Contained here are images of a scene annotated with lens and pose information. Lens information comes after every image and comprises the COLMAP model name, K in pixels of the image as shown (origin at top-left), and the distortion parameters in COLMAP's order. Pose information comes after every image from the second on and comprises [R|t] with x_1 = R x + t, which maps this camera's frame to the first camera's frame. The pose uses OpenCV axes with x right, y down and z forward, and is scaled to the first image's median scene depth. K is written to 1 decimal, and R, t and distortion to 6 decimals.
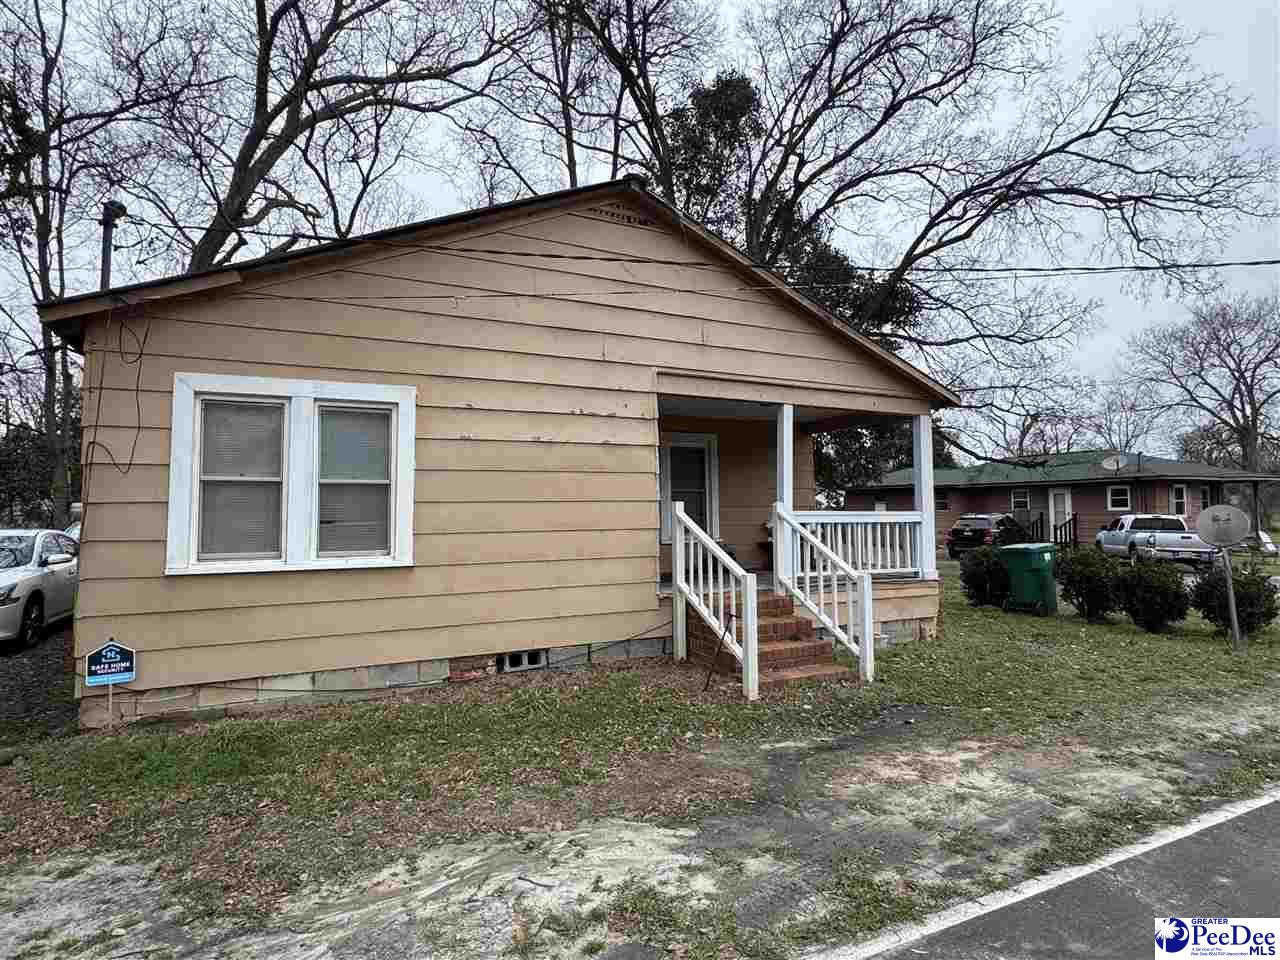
lens RADIAL K [[696.7, 0, 635.7], [0, 696.7, 481.1], [0, 0, 1]] dist [-0.024185, 0.000800]
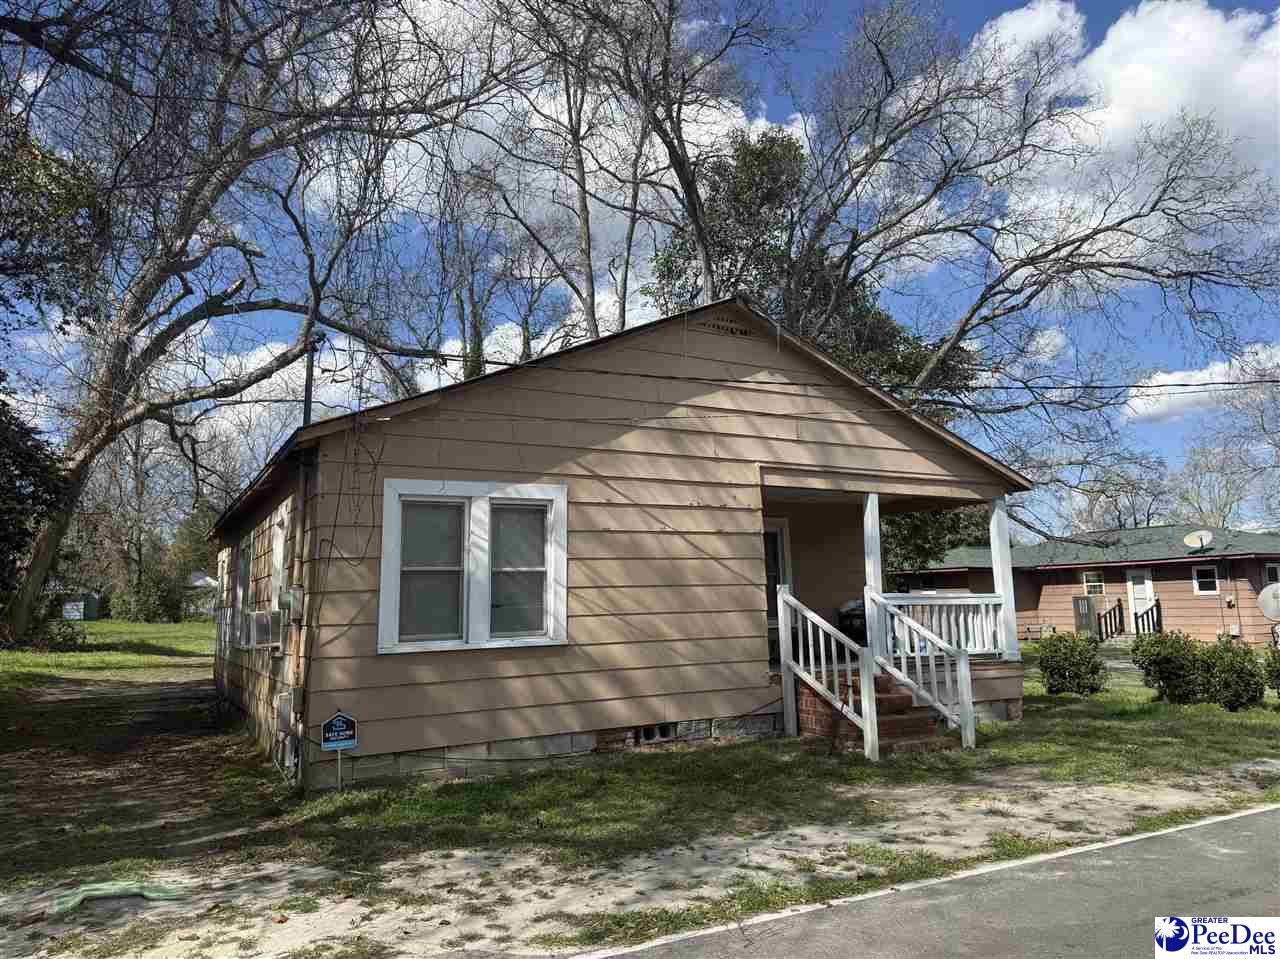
lens RADIAL K [[903.6, 0, 642.0], [0, 903.6, 476.0], [0, 0, 1]] dist [-0.005921, -0.015550]
pose [[0.998828, -0.006950, 0.047899, -0.139017], [0.011728, 0.994897, -0.100215, -0.001516], [-0.046958, 0.100659, 0.993812, -0.244486]]
